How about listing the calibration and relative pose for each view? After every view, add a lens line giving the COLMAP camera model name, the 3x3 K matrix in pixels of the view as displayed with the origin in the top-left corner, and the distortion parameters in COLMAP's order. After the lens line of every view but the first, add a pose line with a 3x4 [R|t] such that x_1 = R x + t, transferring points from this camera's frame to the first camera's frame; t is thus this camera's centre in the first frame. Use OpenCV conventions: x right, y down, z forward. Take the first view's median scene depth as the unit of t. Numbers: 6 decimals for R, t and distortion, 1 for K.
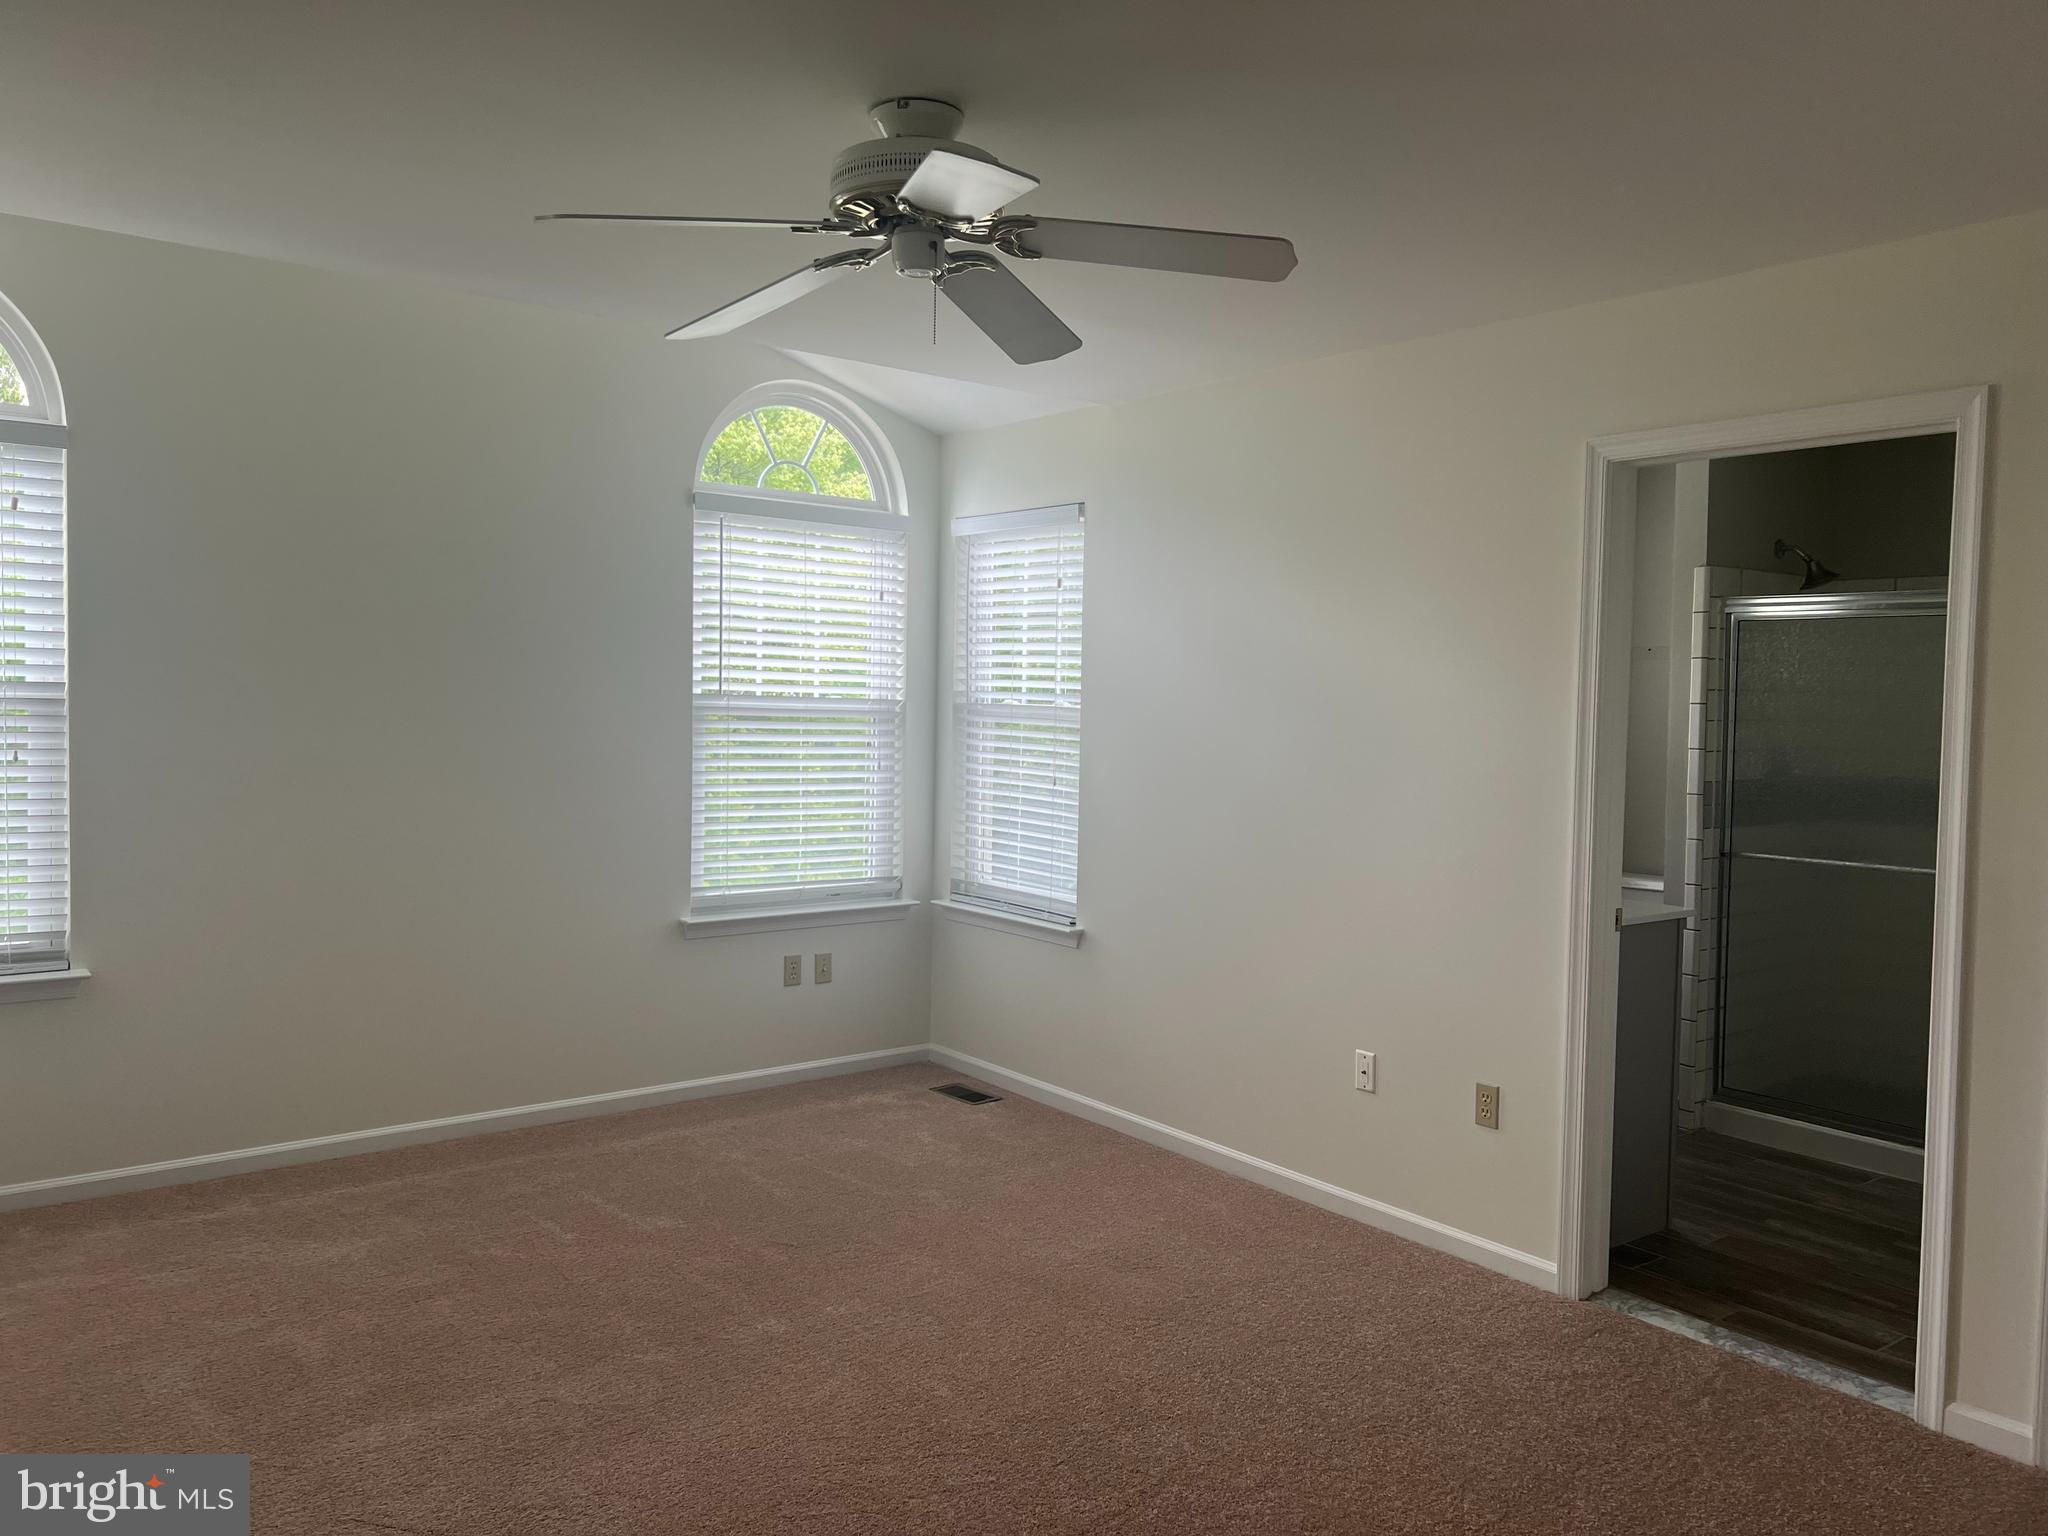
lens RADIAL K [[1538.4, 0, 1020.4], [0, 1538.4, 759.8], [0, 0, 1]] dist [0.077485, -0.002182]
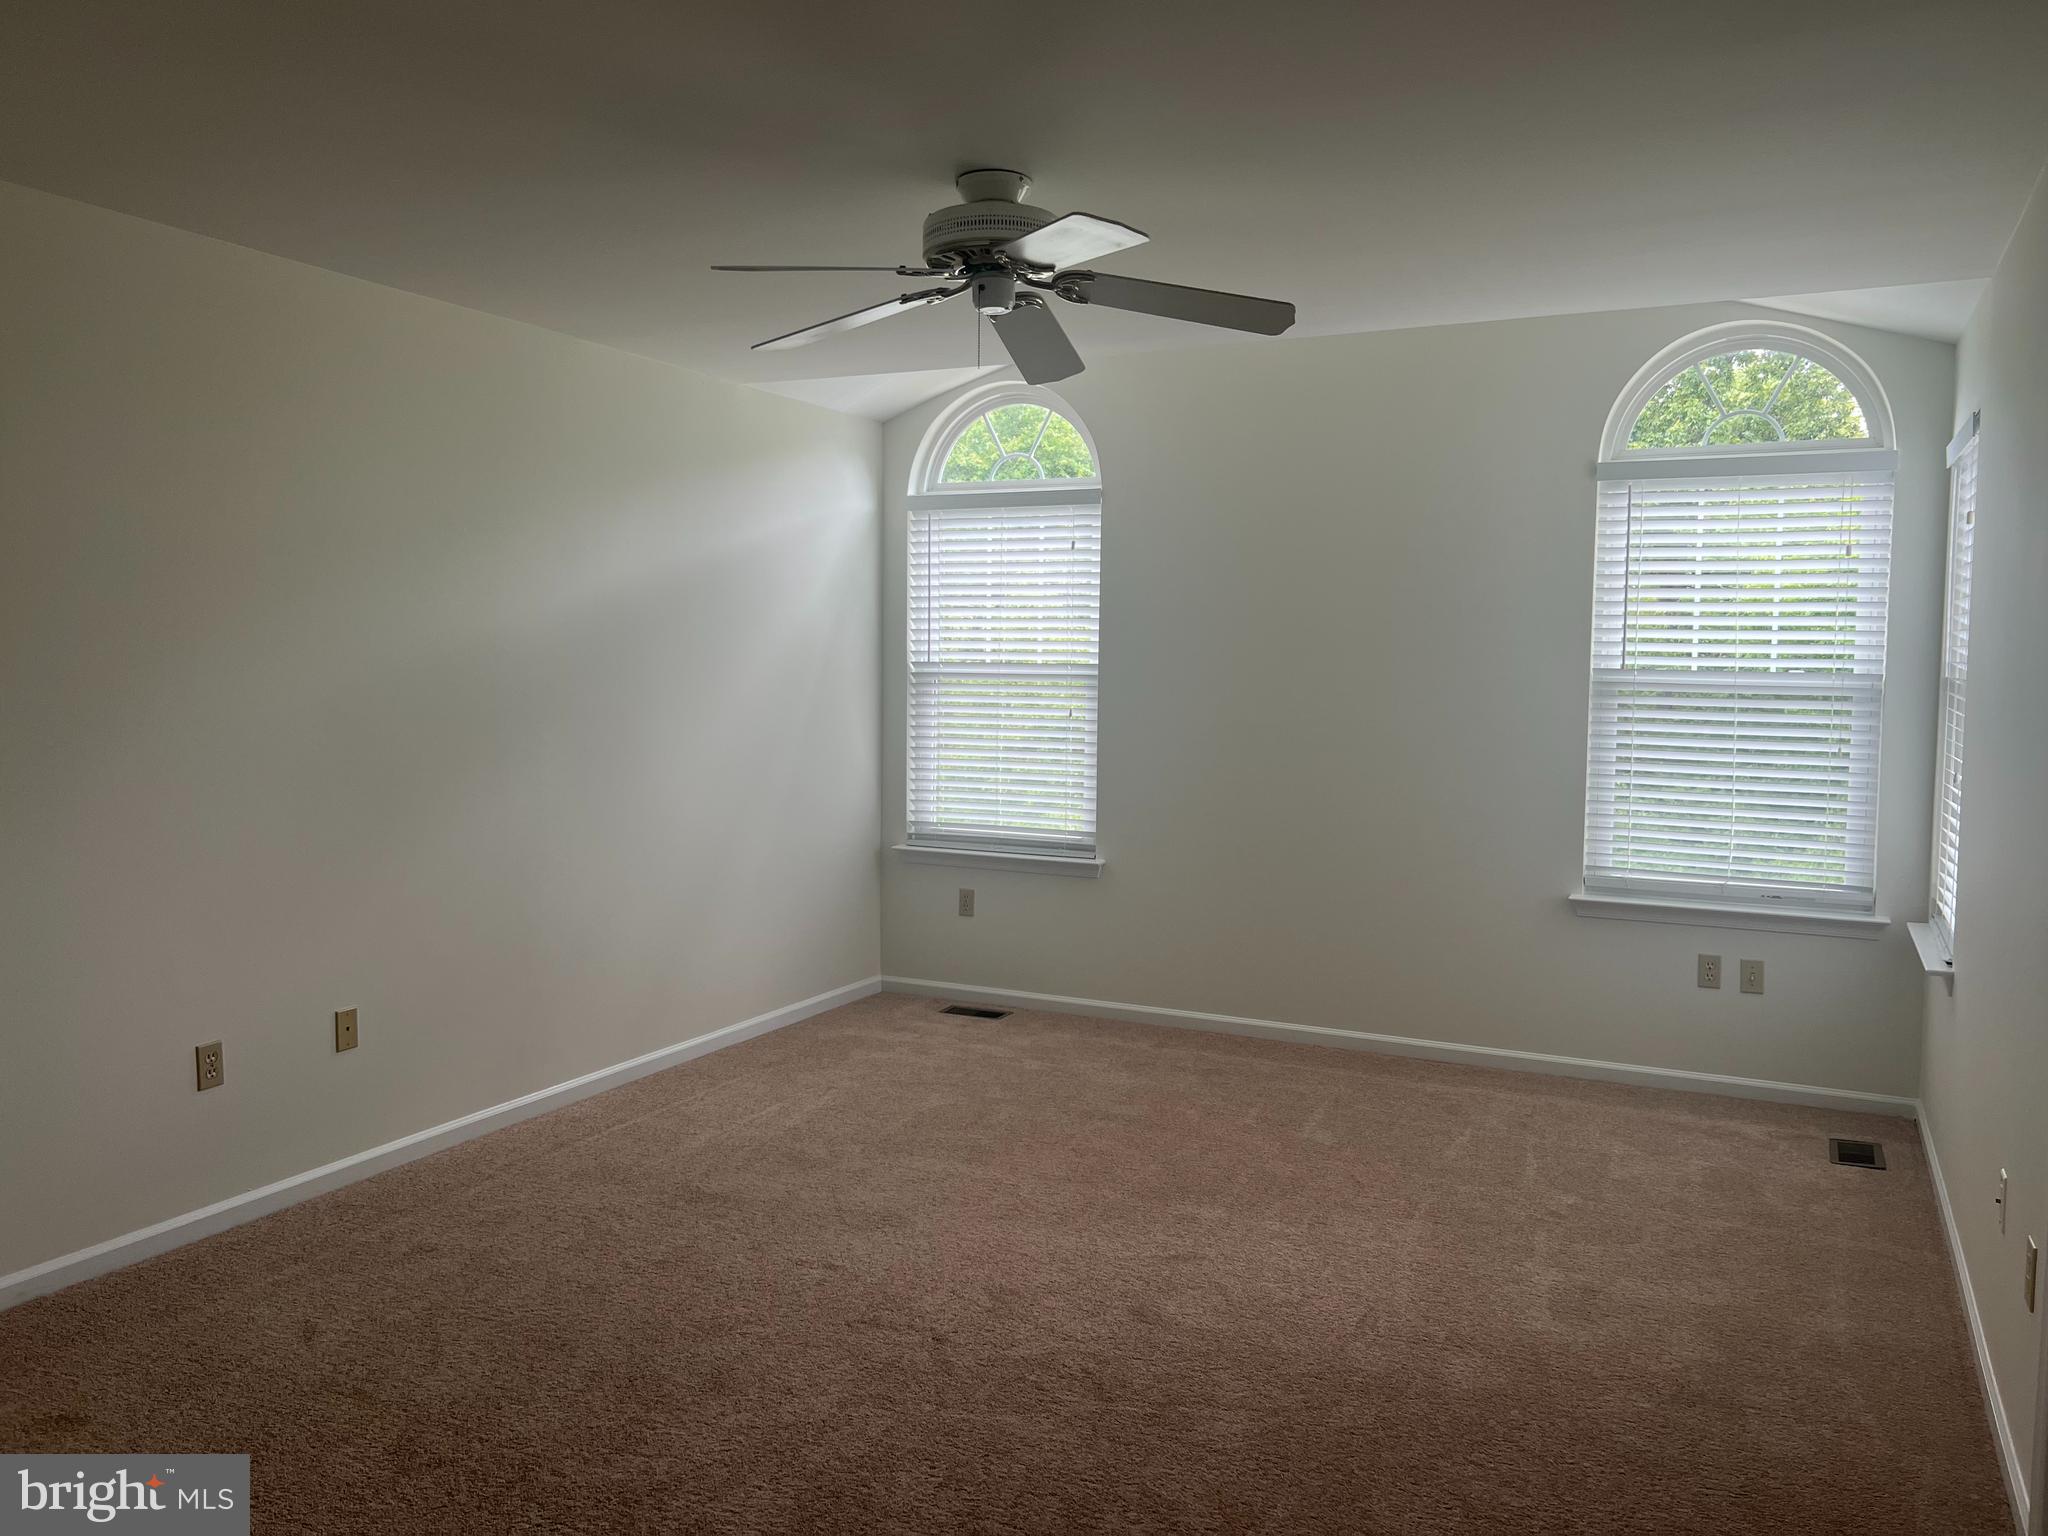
lens RADIAL K [[1516.4, 0, 1024.0], [0, 1516.4, 768.0], [0, 0, 1]] dist [0.029335, -0.001697]
pose [[0.450501, 0.046697, -0.891554, 0.622290], [-0.042288, 0.998626, 0.030937, 0.007438], [0.891774, 0.023765, 0.451857, 0.302571]]
